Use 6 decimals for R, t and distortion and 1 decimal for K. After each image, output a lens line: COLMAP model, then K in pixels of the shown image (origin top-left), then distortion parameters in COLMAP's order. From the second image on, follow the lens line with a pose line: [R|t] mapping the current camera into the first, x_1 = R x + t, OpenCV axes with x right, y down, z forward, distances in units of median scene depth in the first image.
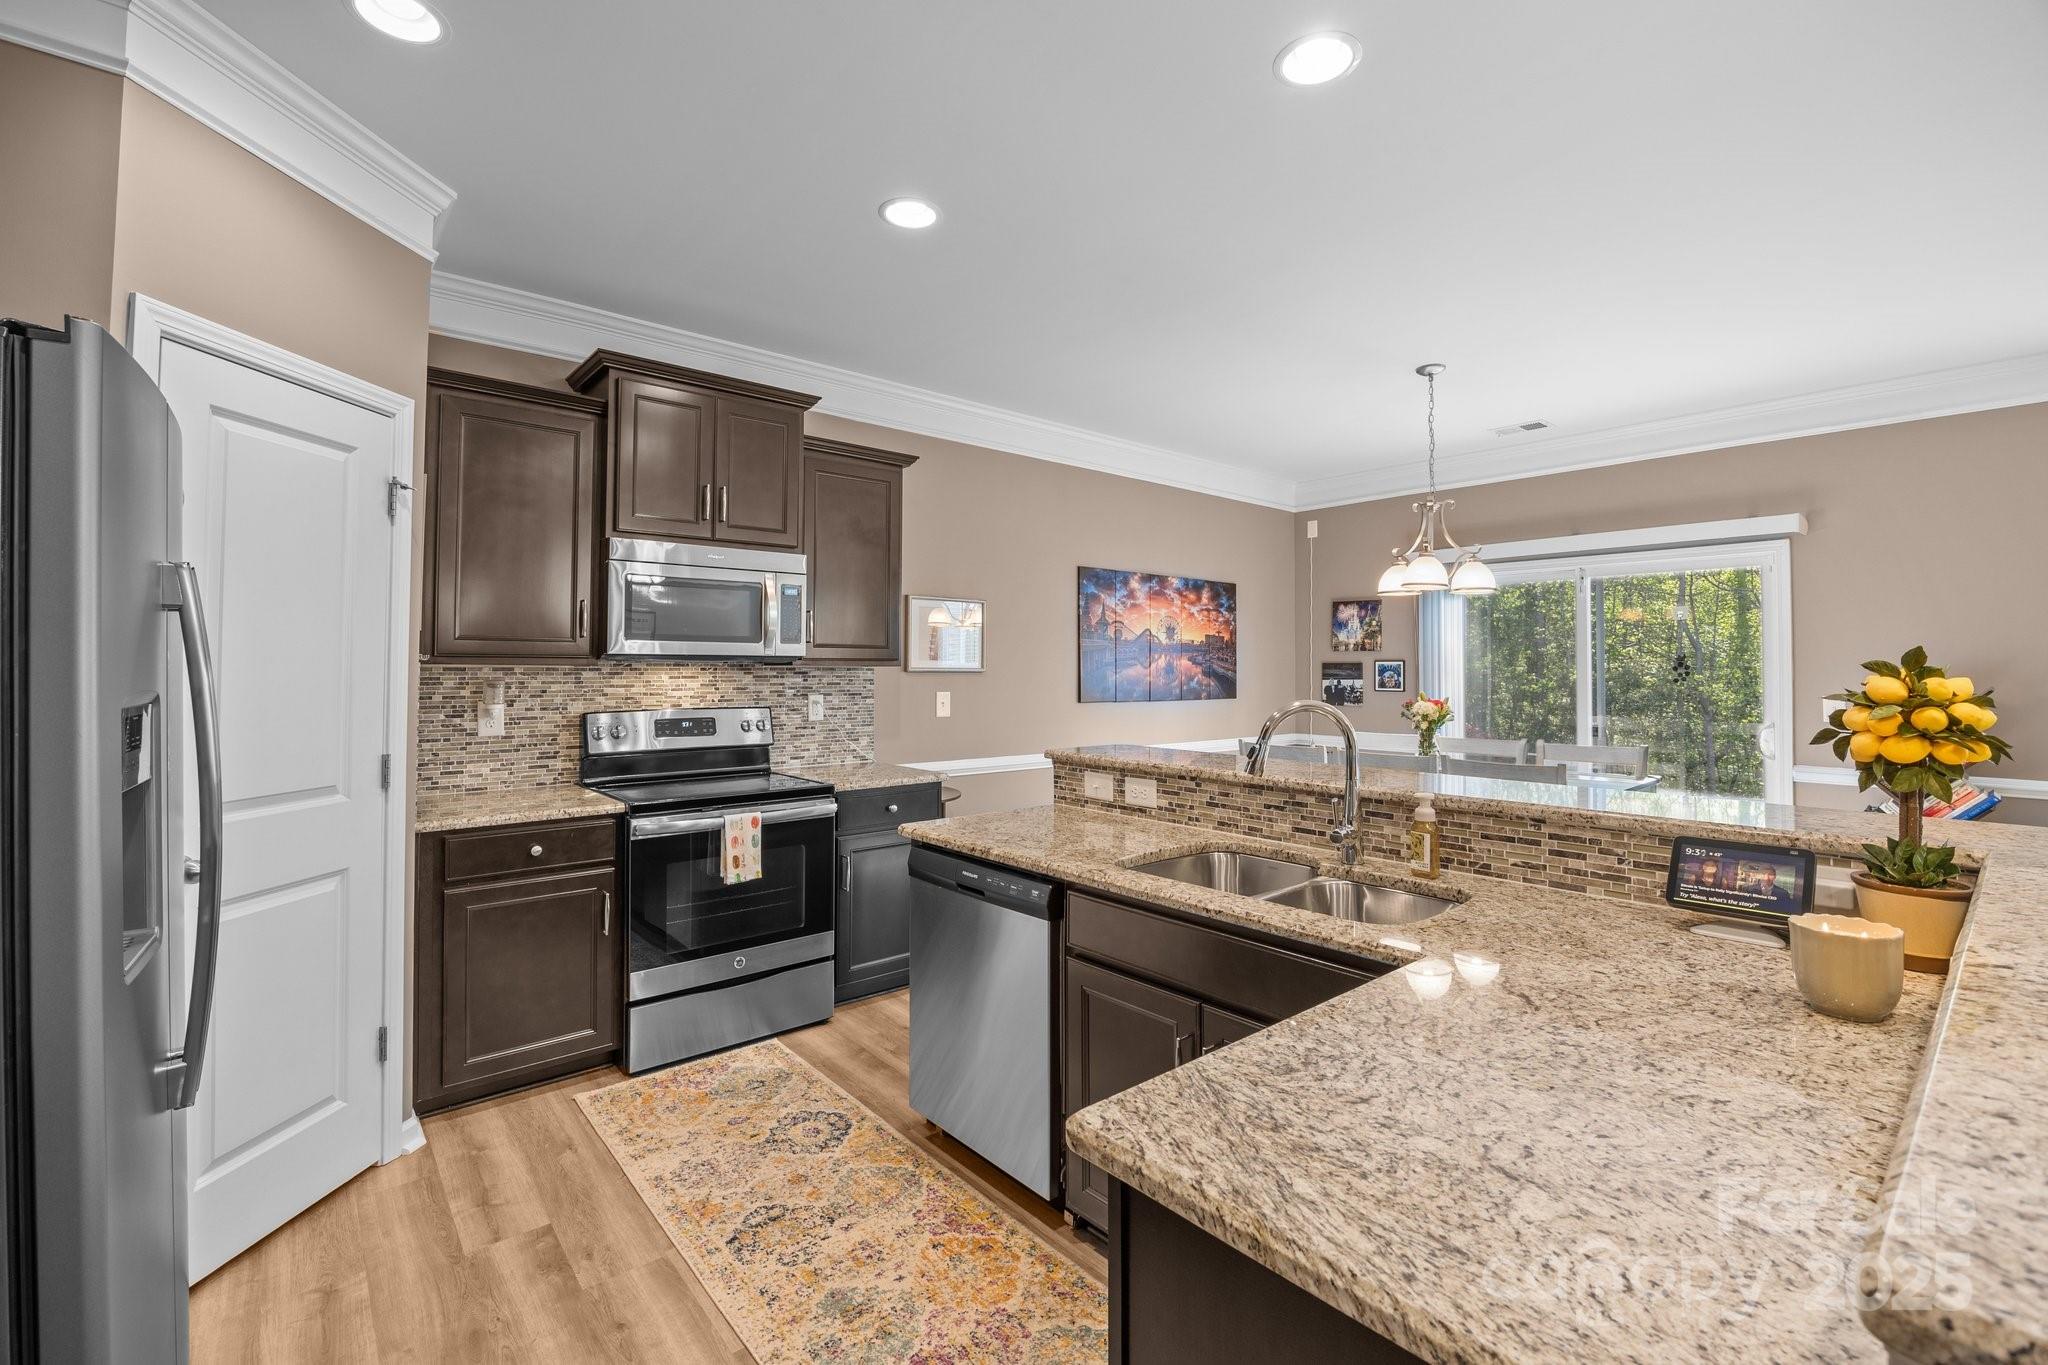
lens RADIAL K [[874.1, 0, 1016.2], [0, 874.1, 650.9], [0, 0, 1]] dist [-0.020834, 0.002333]
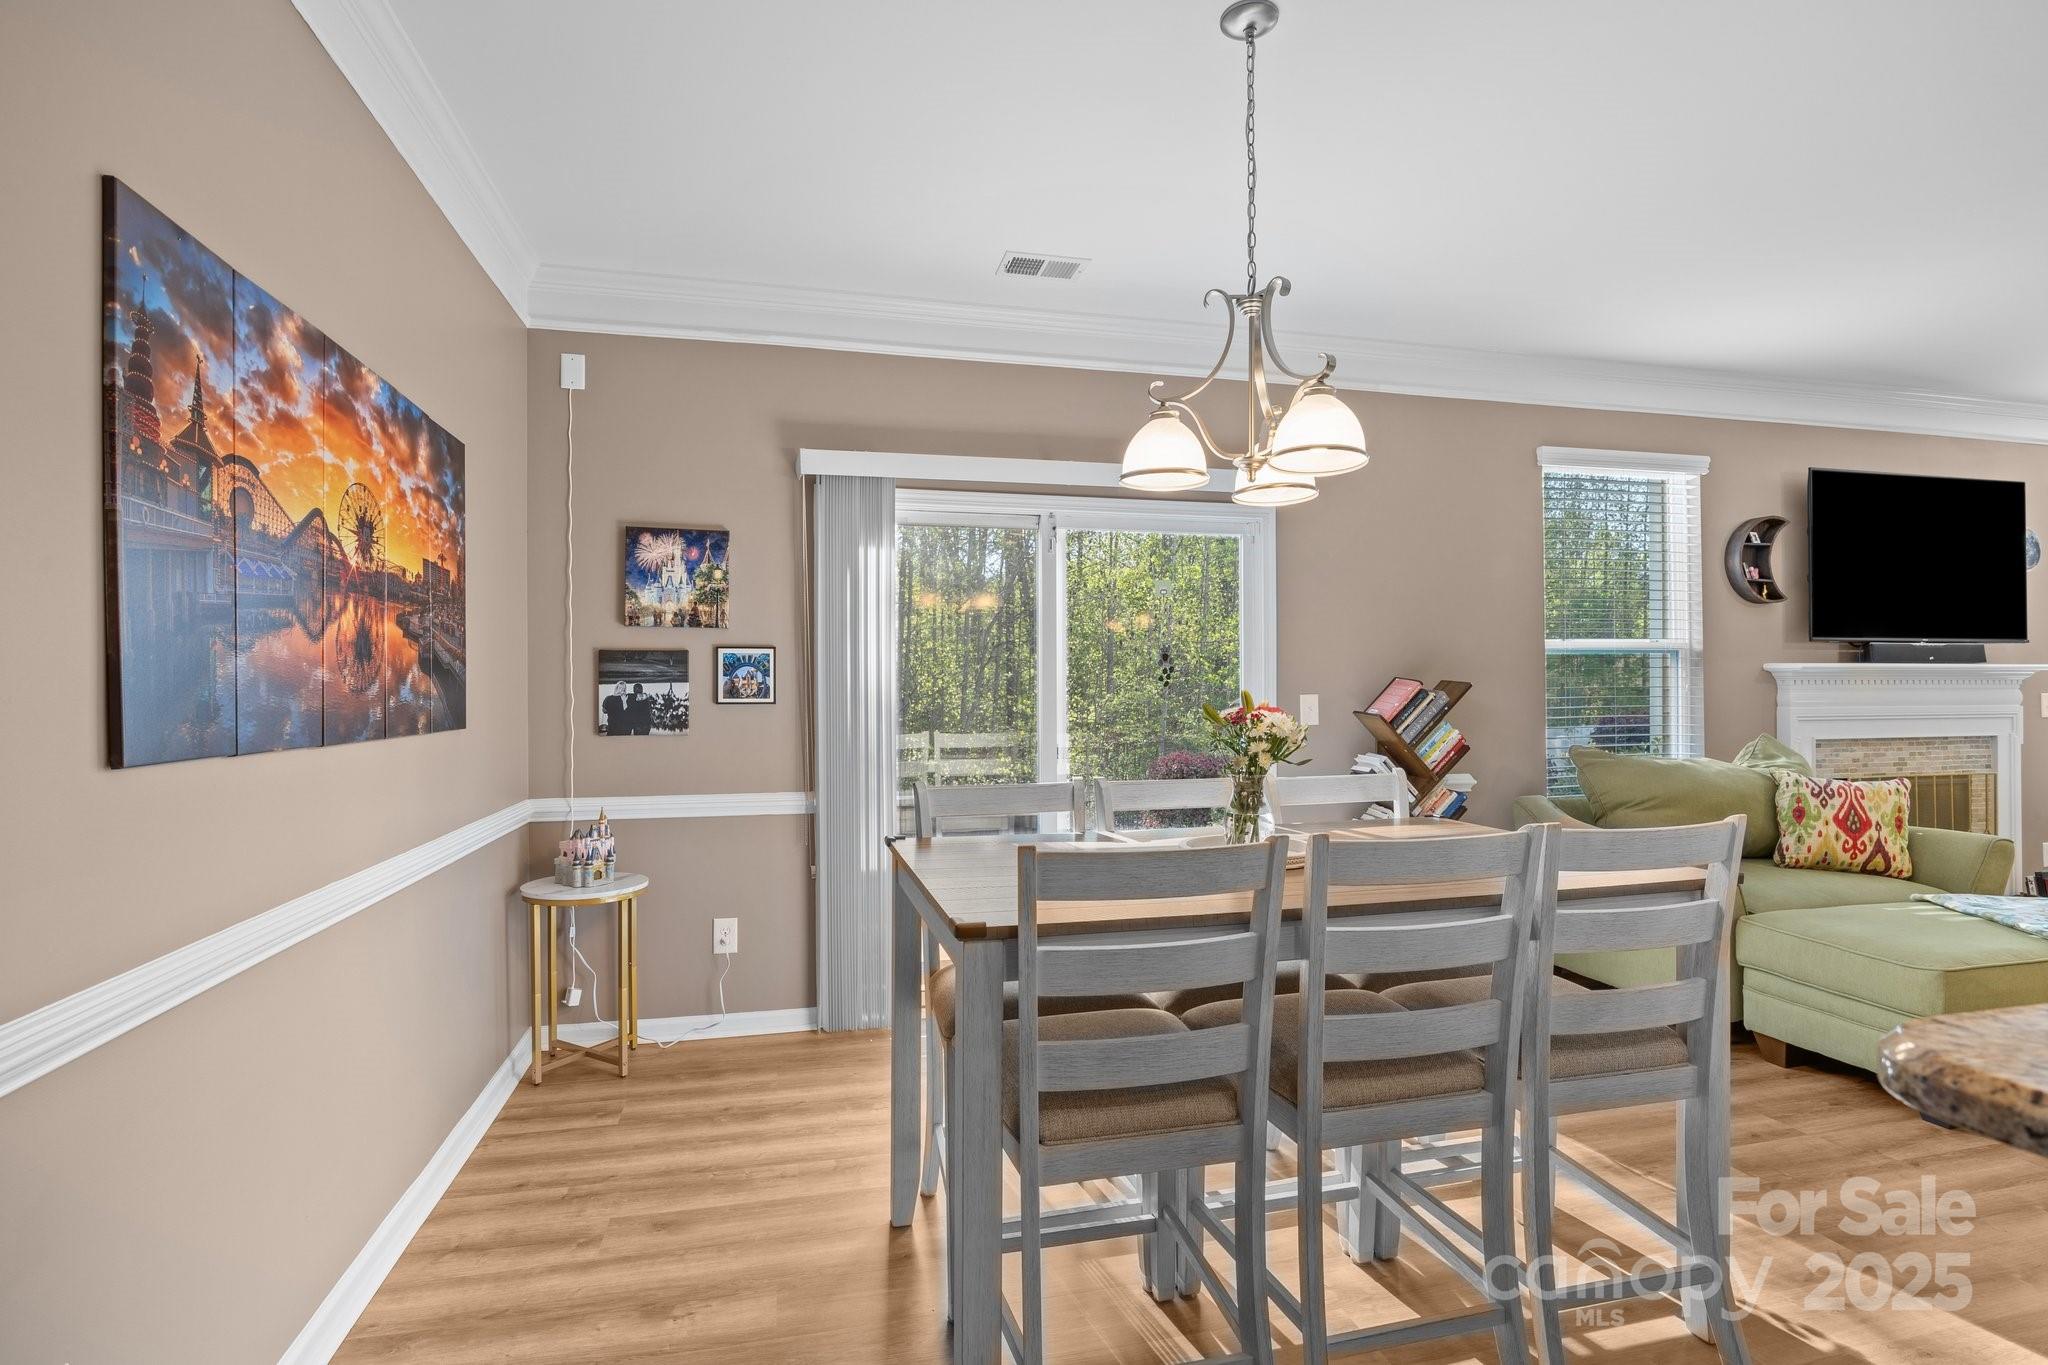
lens RADIAL K [[998.5, 0, 1028.2], [0, 998.5, 688.1], [0, 0, 1]] dist [-0.010089, 0.000331]
pose [[0.435934, -0.005150, 0.899964, -0.056205], [-0.011342, 0.999873, 0.011216, 0.032144], [-0.899907, -0.015097, 0.435820, 0.666086]]
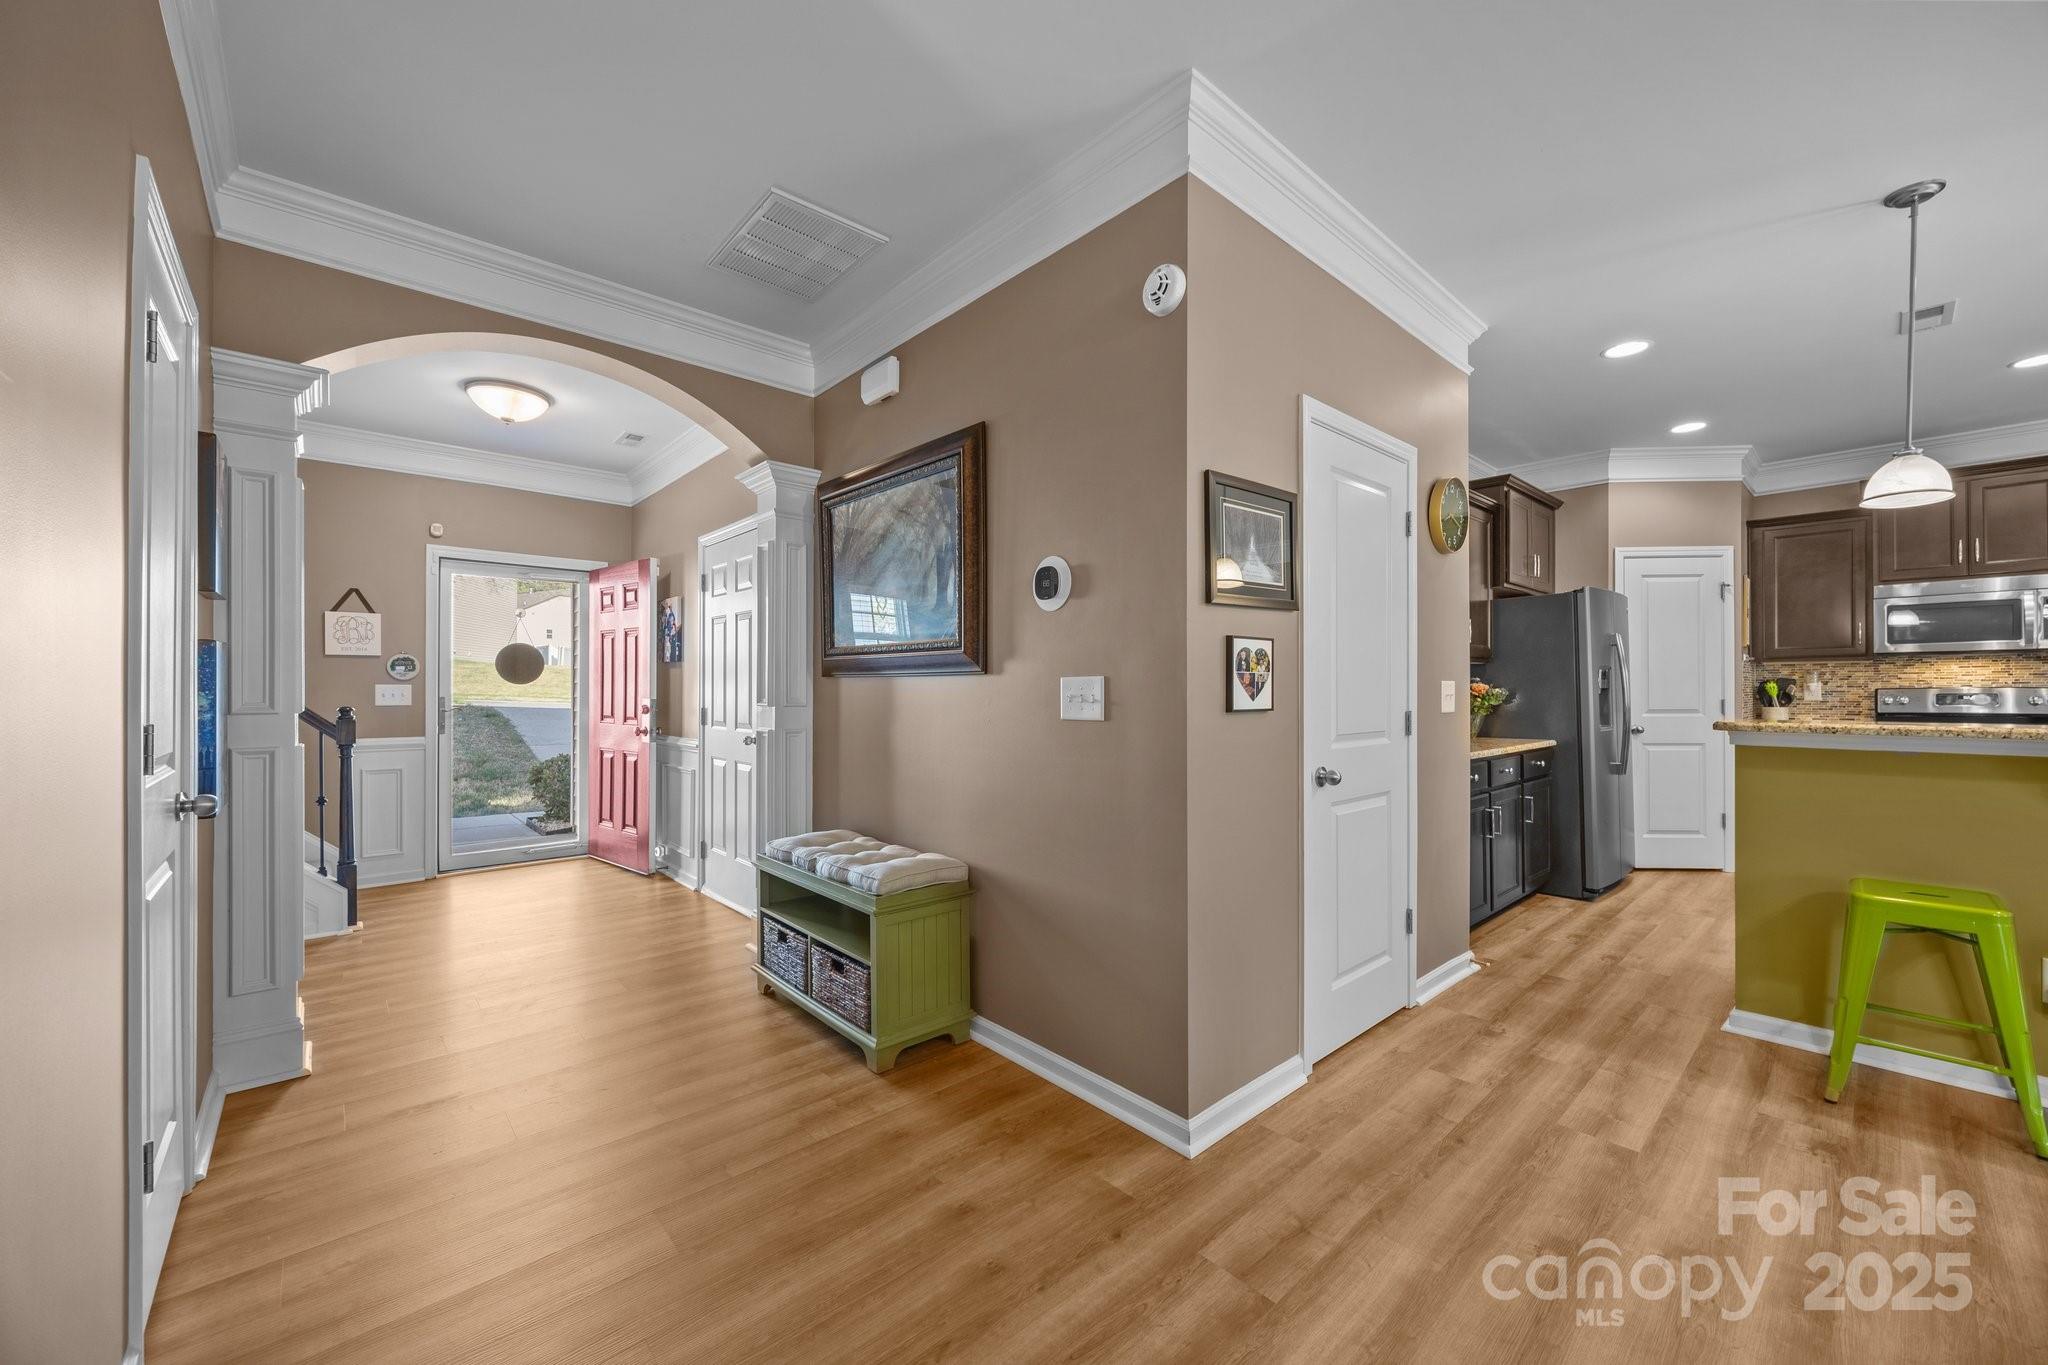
lens RADIAL K [[787.6, 0, 1028.5], [0, 787.6, 690.3], [0, 0, 1]] dist [0.003543, -0.001938]
pose [[0.047277, -0.004625, -0.998871, 0.621577], [0.024077, 0.999704, -0.003490, 0.026254], [0.998592, -0.023885, 0.047375, -0.465873]]
